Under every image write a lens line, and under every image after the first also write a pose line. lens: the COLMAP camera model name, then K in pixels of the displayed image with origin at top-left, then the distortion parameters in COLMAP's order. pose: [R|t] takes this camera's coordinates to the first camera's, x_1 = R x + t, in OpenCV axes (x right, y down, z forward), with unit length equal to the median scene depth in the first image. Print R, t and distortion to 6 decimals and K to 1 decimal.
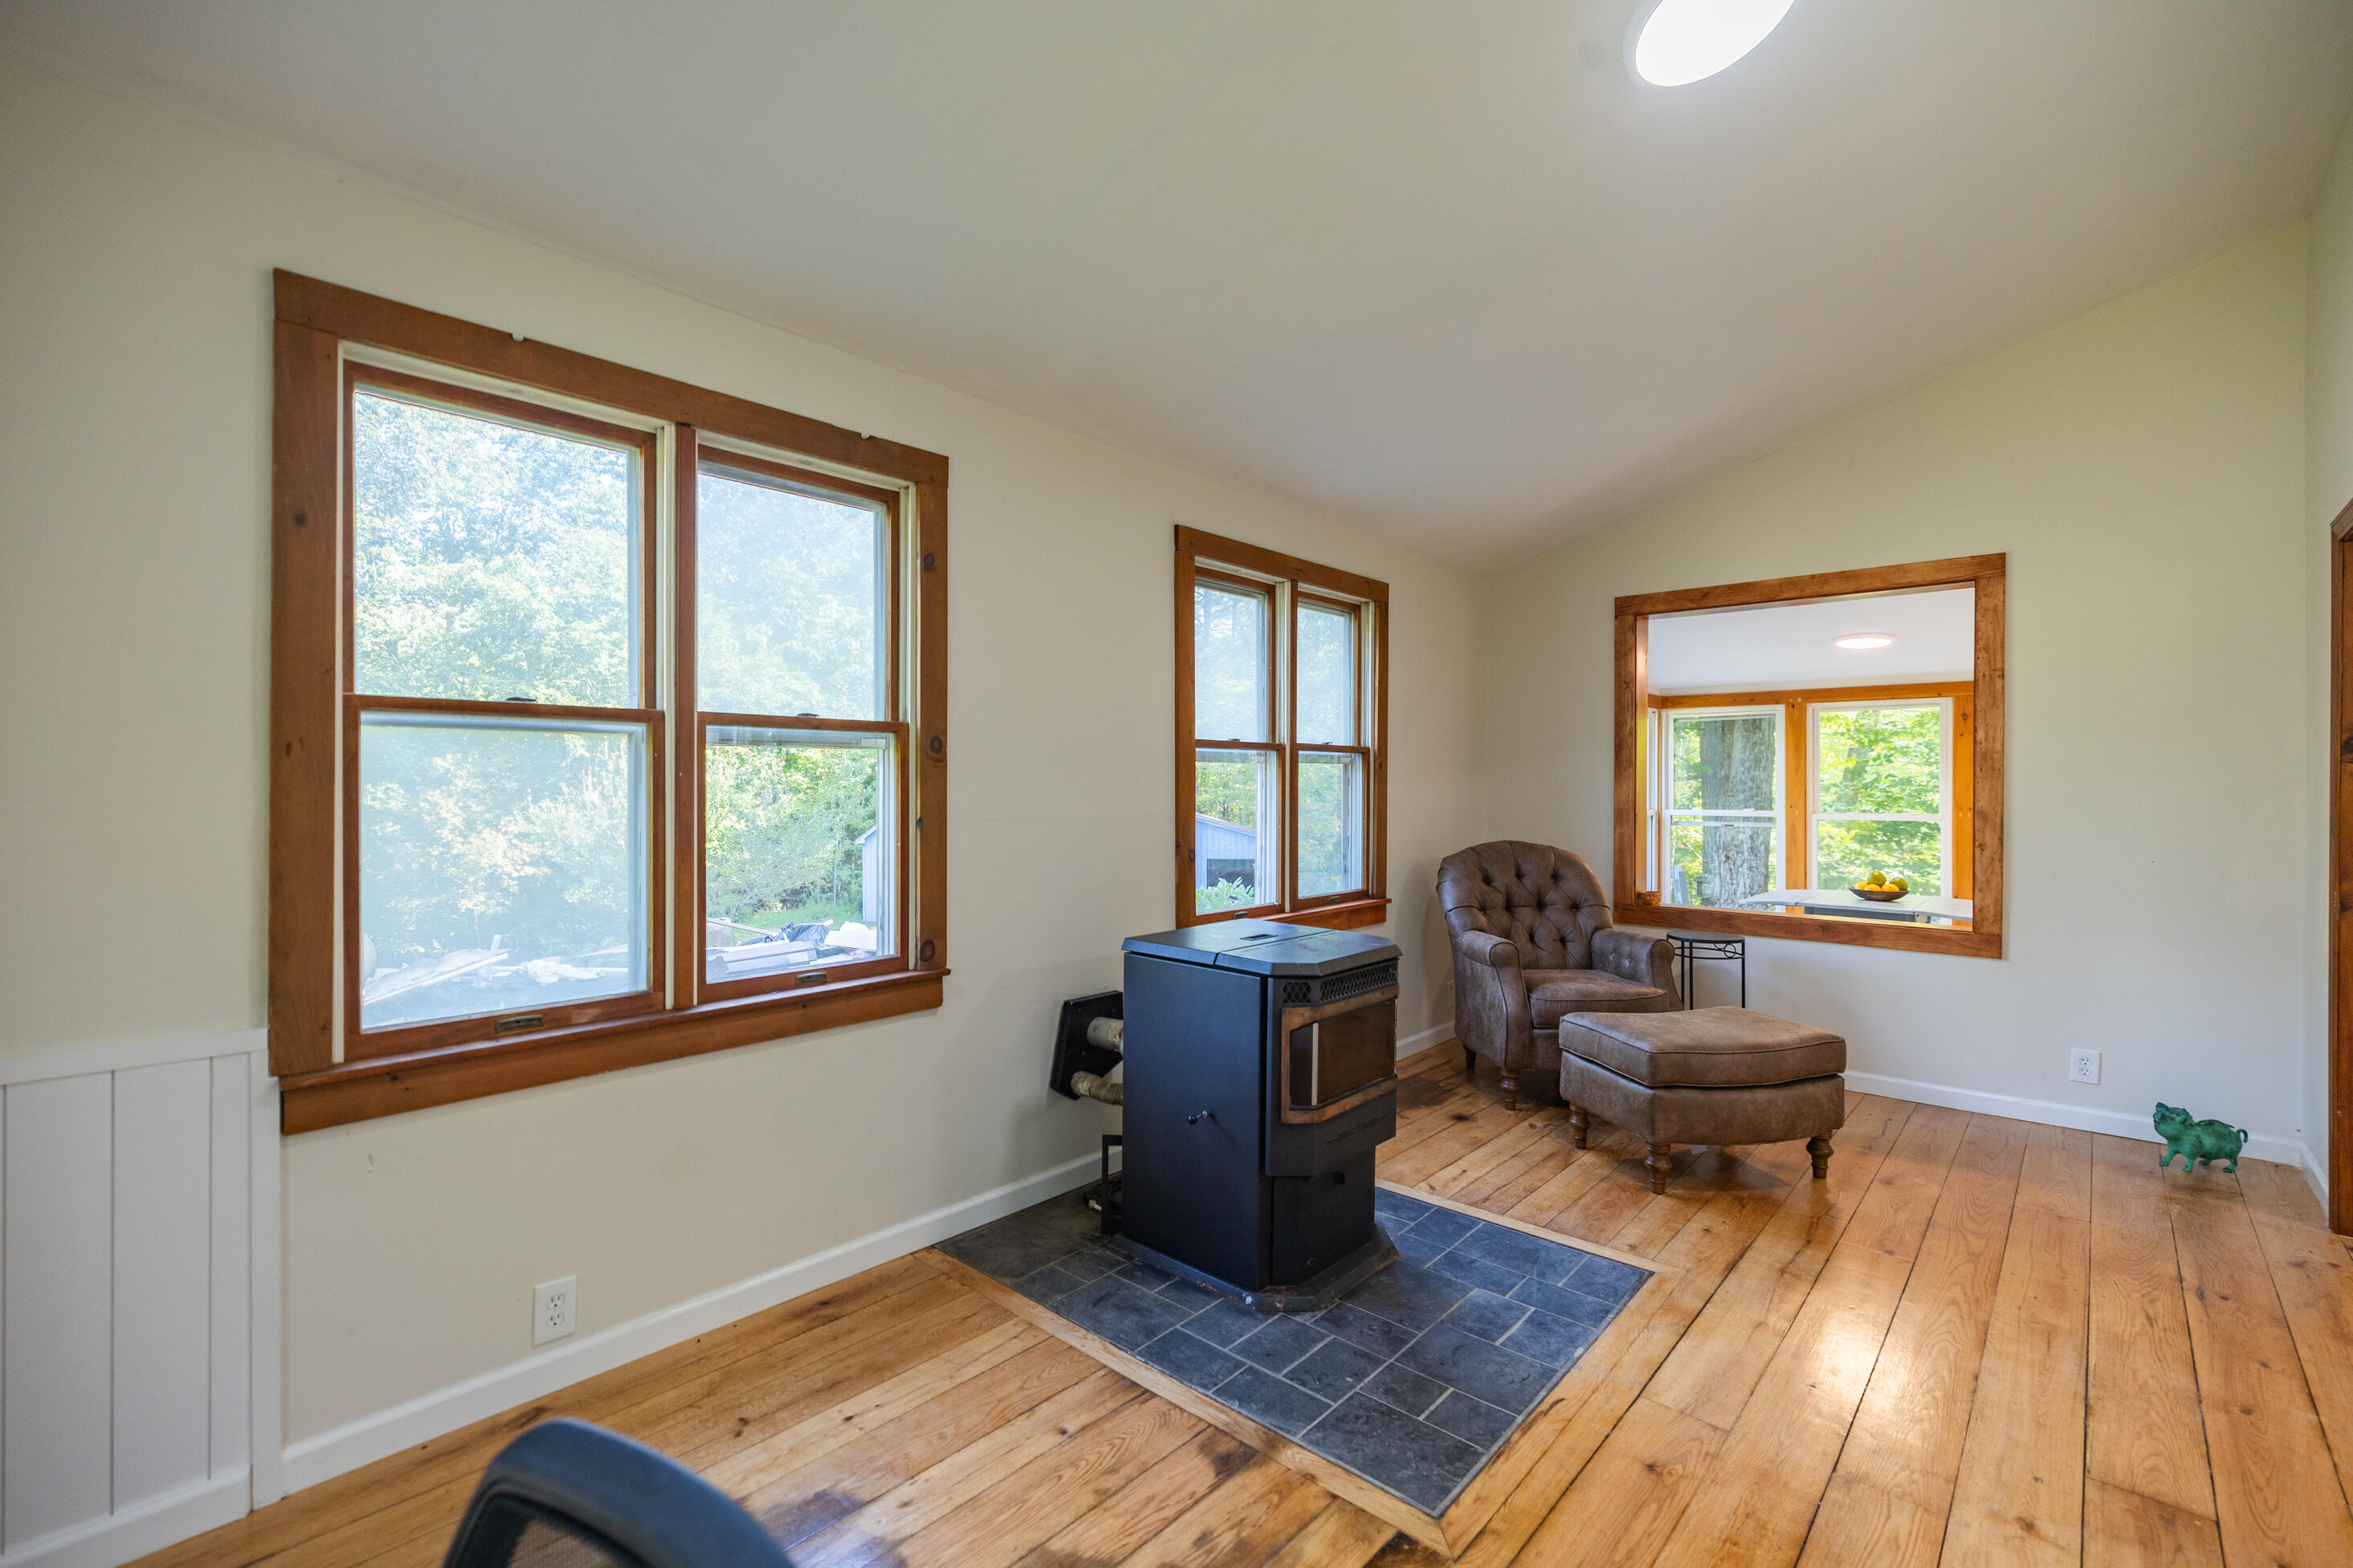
lens RADIAL K [[1011.3, 0, 1176.5], [0, 1011.3, 784.0], [0, 0, 1]] dist [-0.001612, -0.000176]
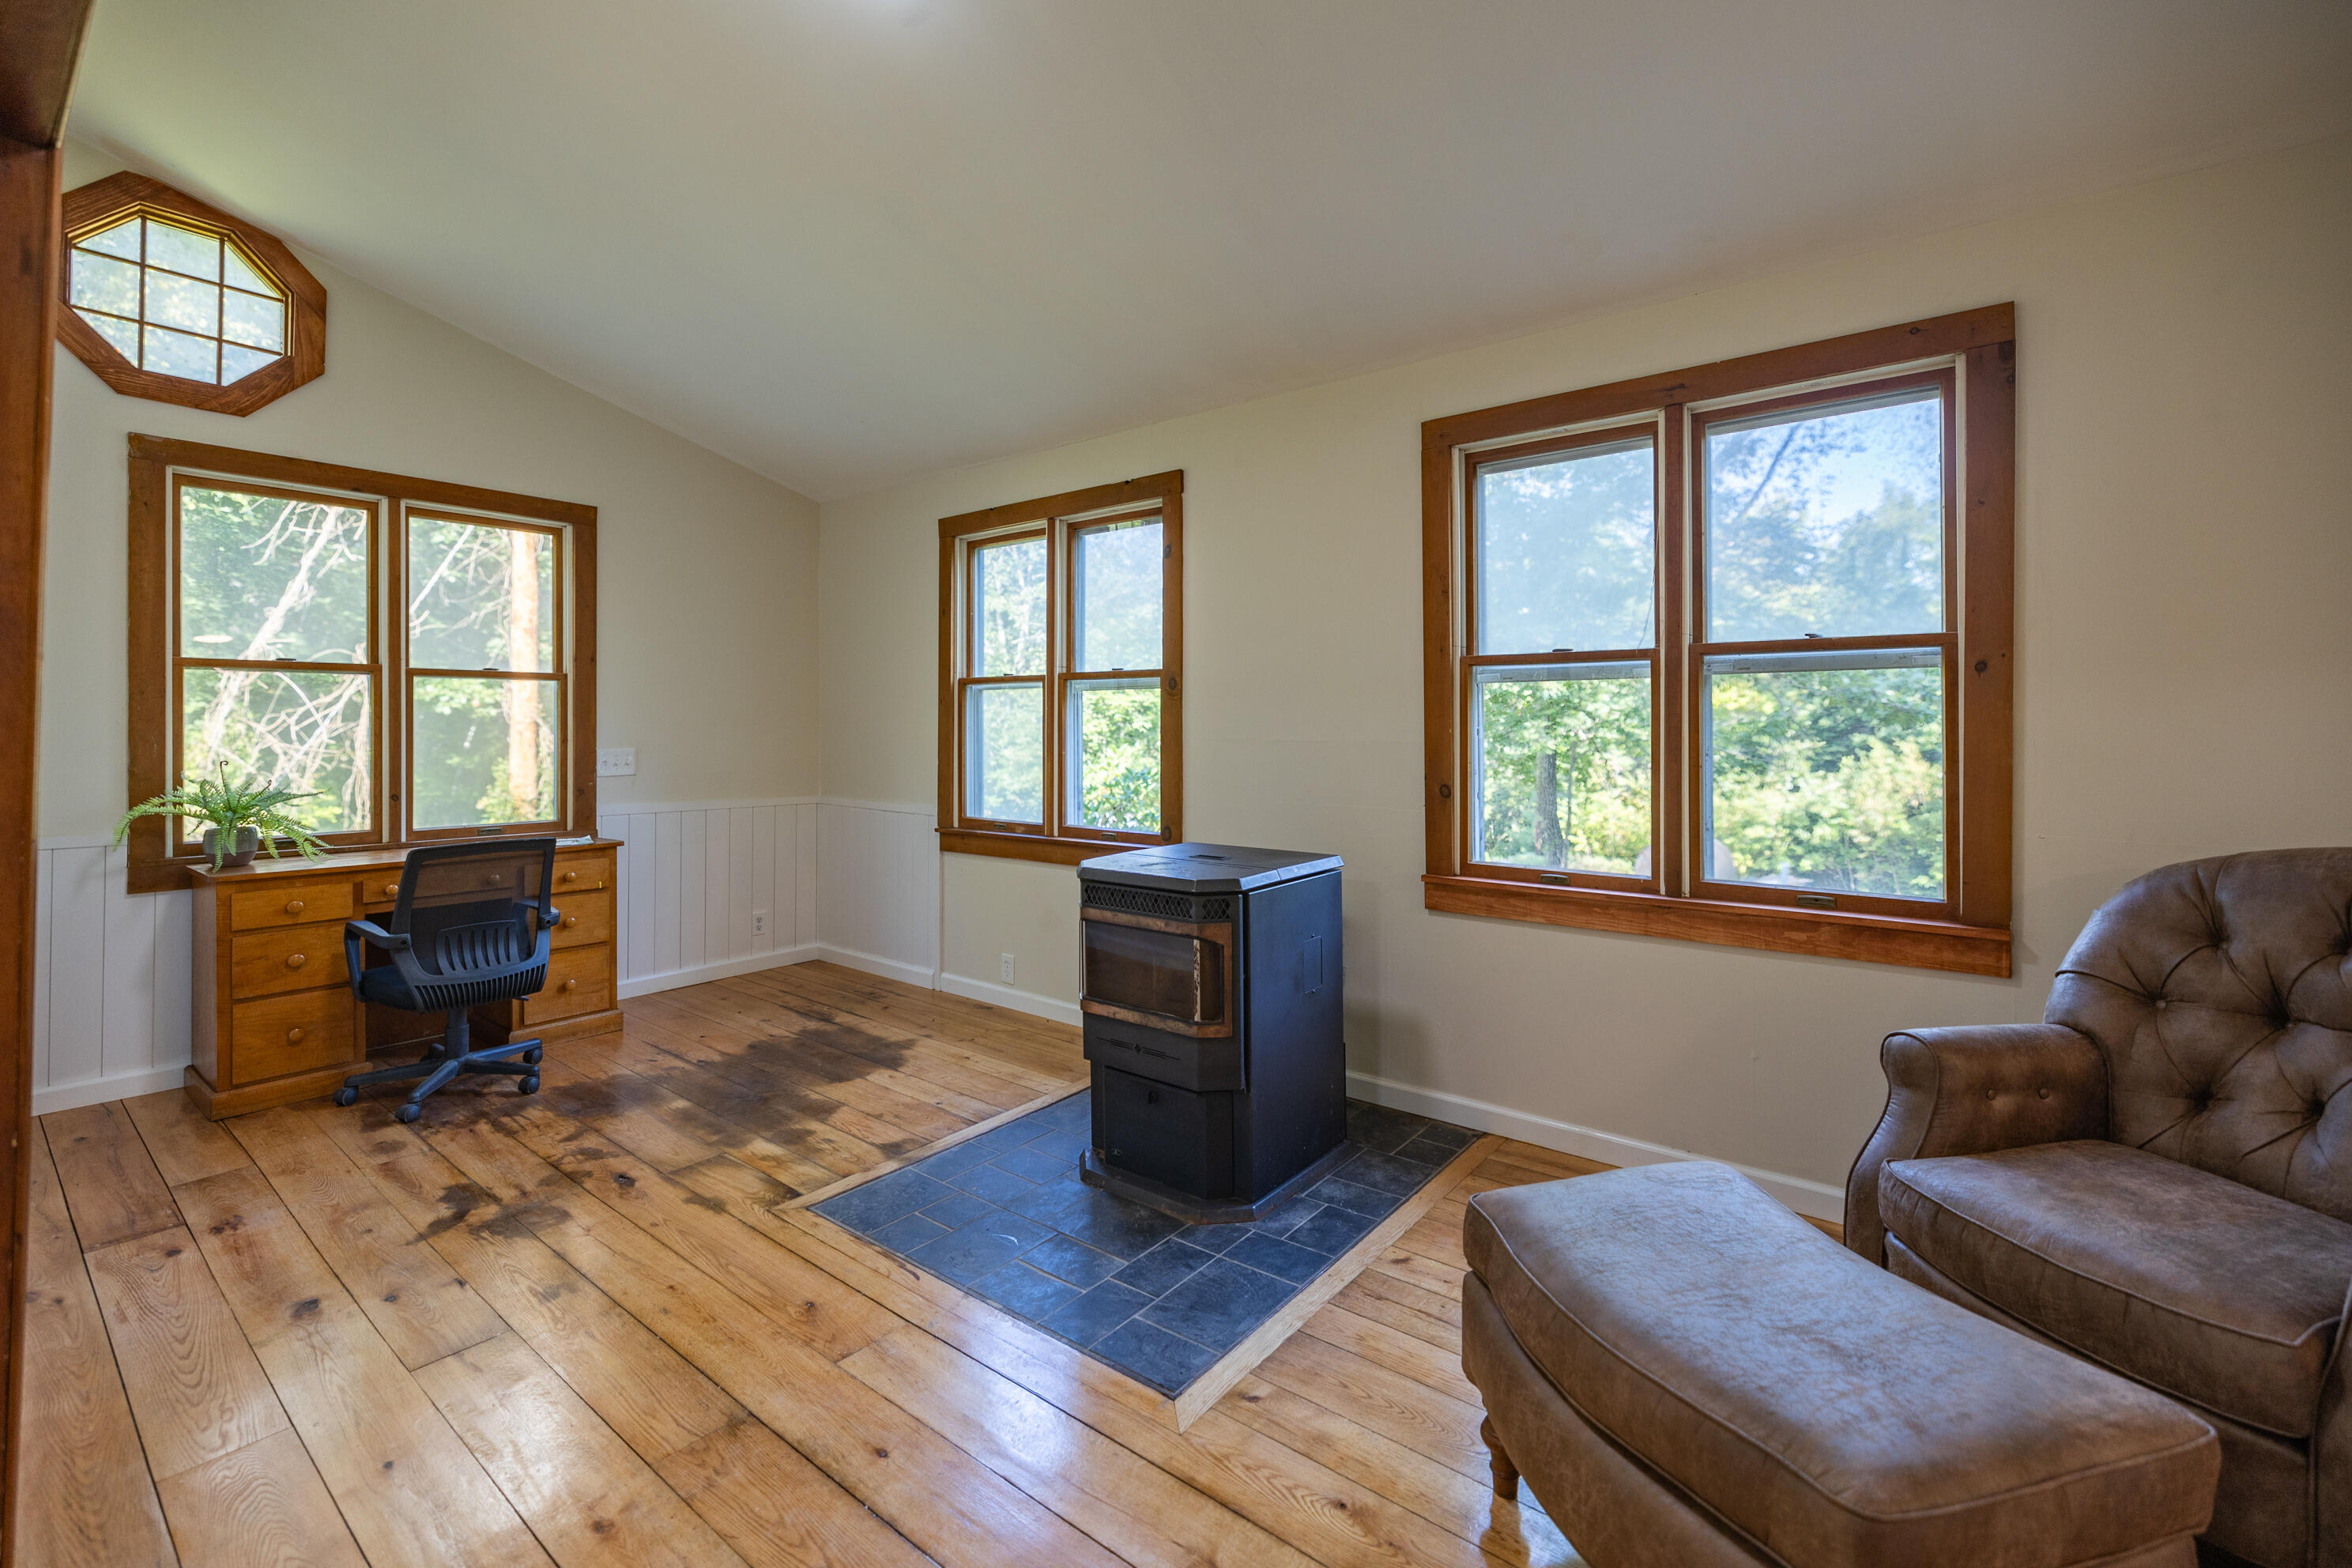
lens RADIAL K [[1003.9, 0, 1169.8], [0, 1003.9, 720.2], [0, 0, 1]] dist [-0.001180, -0.000291]
pose [[0.068137, -0.003920, -0.997668, 1.278296], [0.002951, 0.999989, -0.003728, 0.018413], [0.997672, -0.002690, 0.068148, 1.042755]]
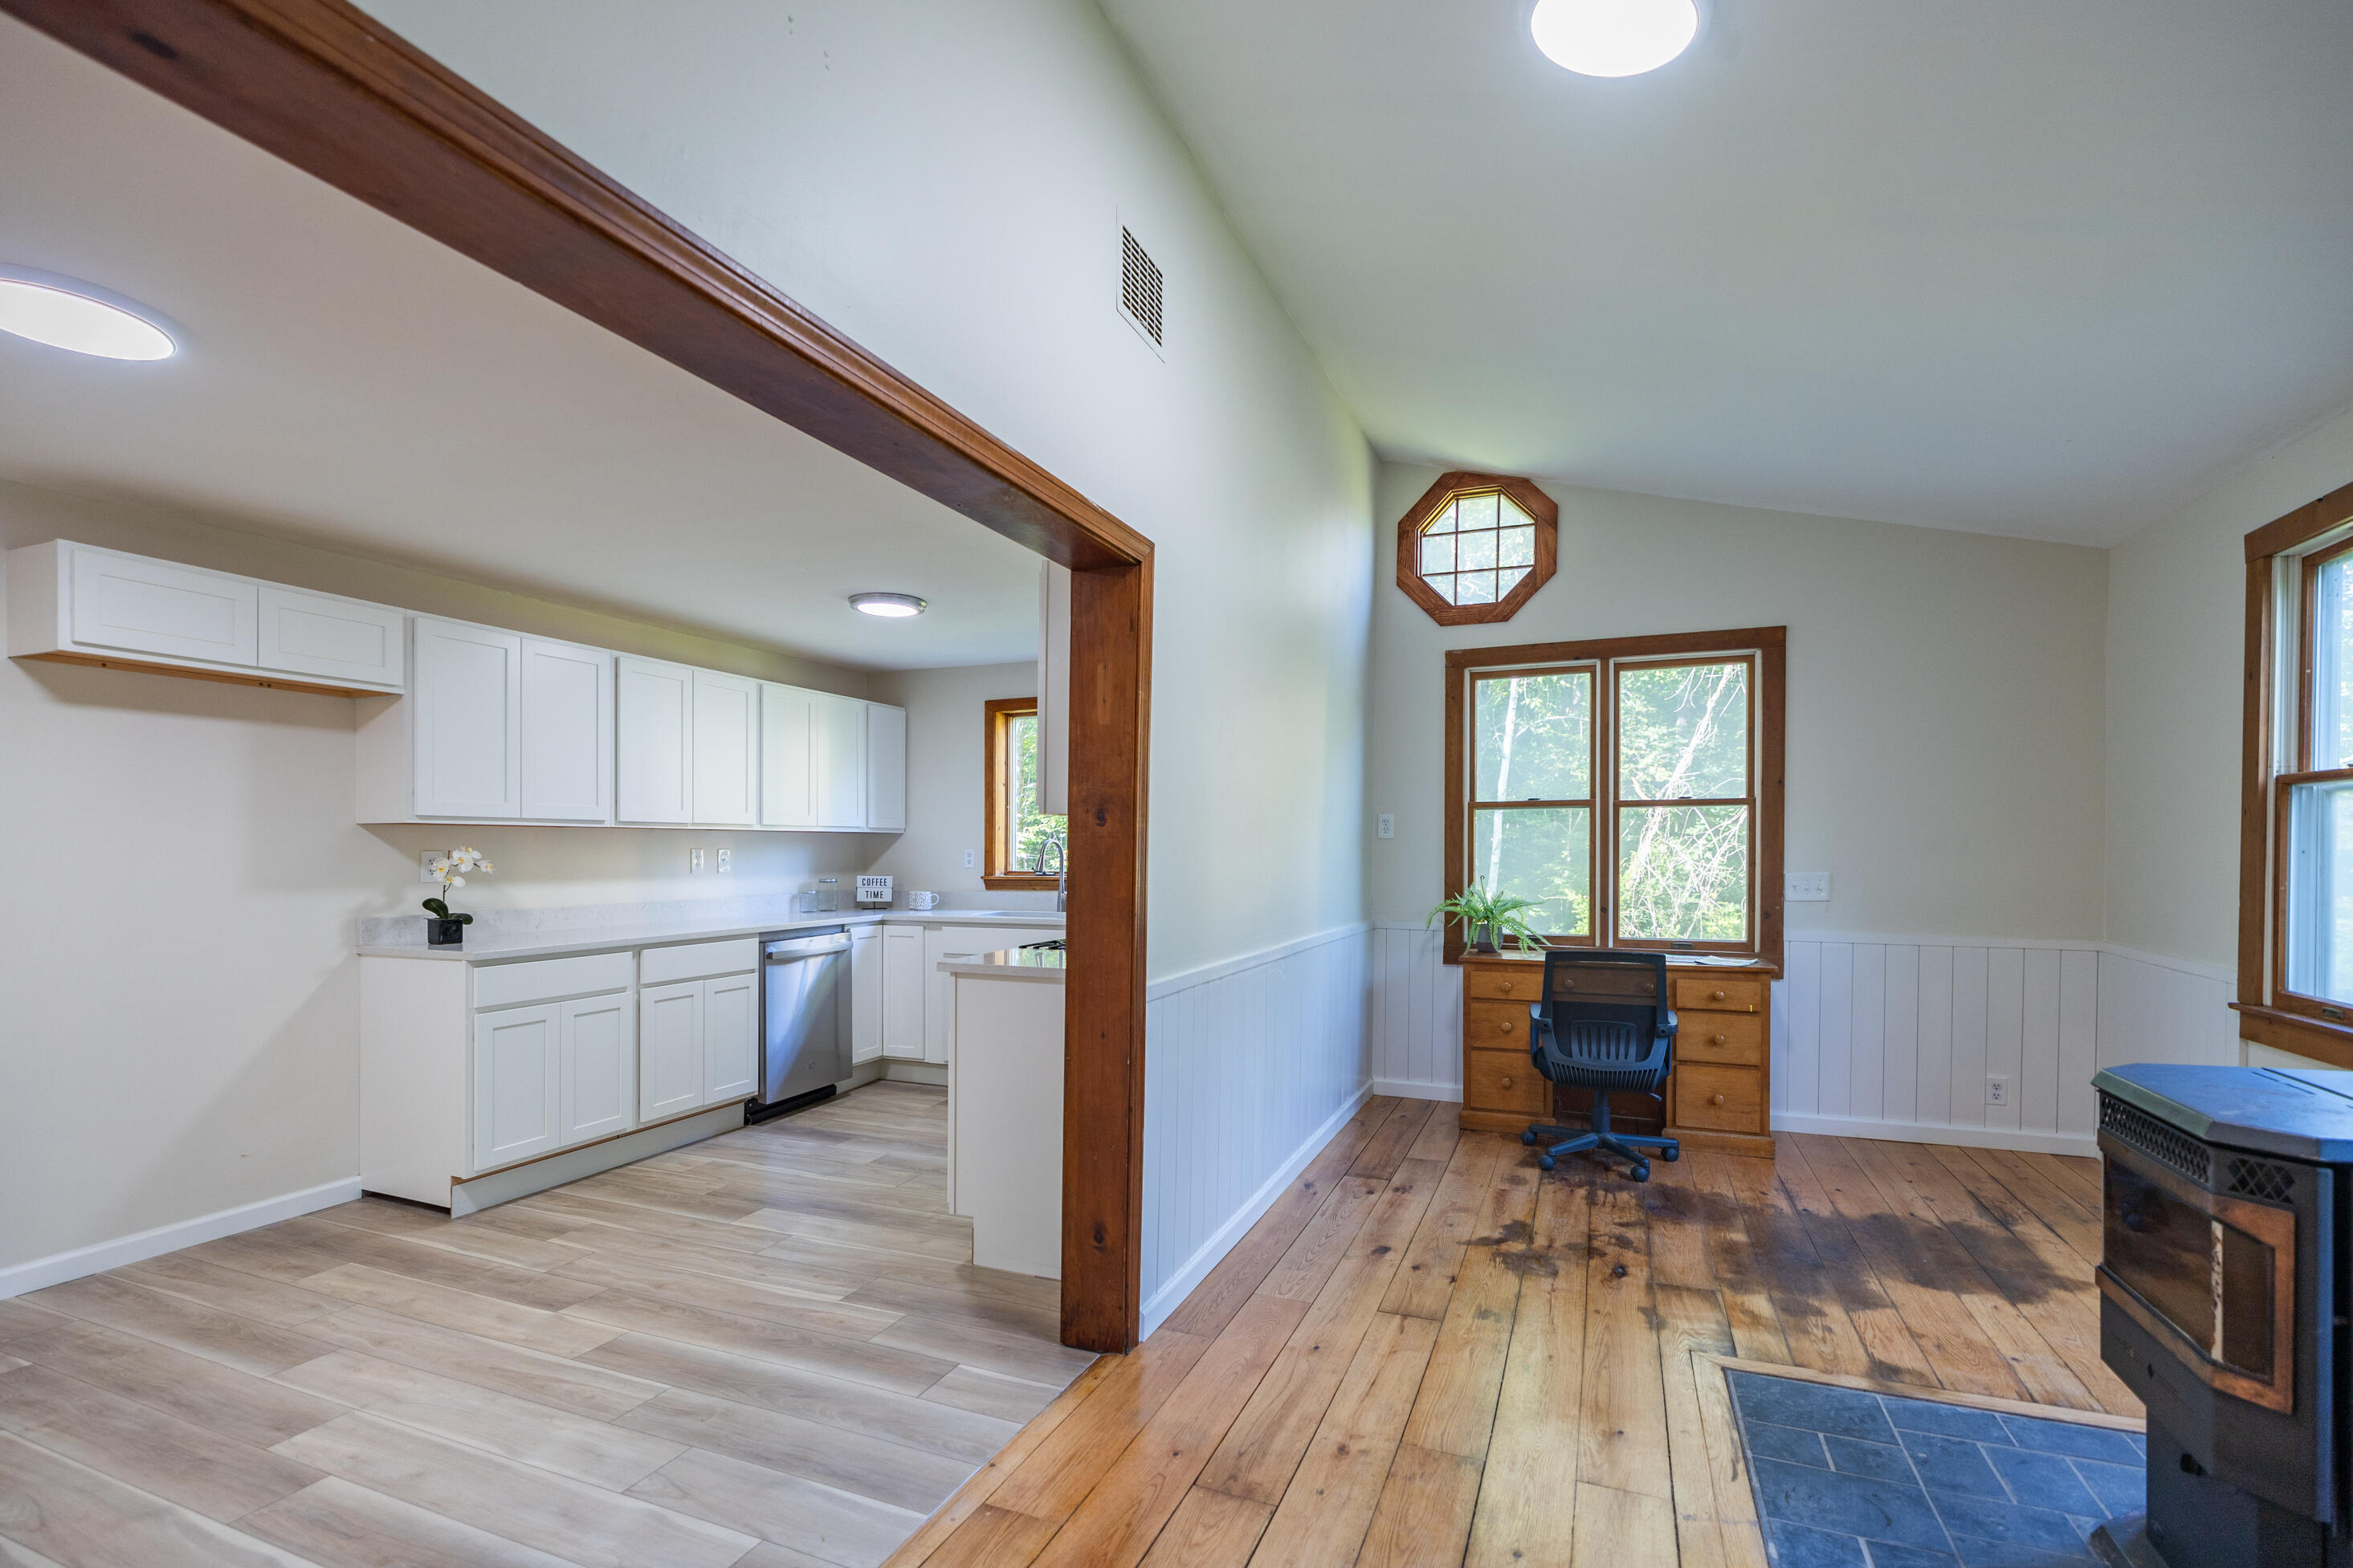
lens RADIAL K [[1054.7, 0, 1175.0], [0, 1054.7, 854.3], [0, 0, 1]] dist [-0.000708, 0.000129]
pose [[-0.940931, 0.008606, -0.338488, 1.050406], [0.007780, 0.999963, 0.003798, 0.012367], [0.338508, 0.000940, -0.940963, 1.529696]]
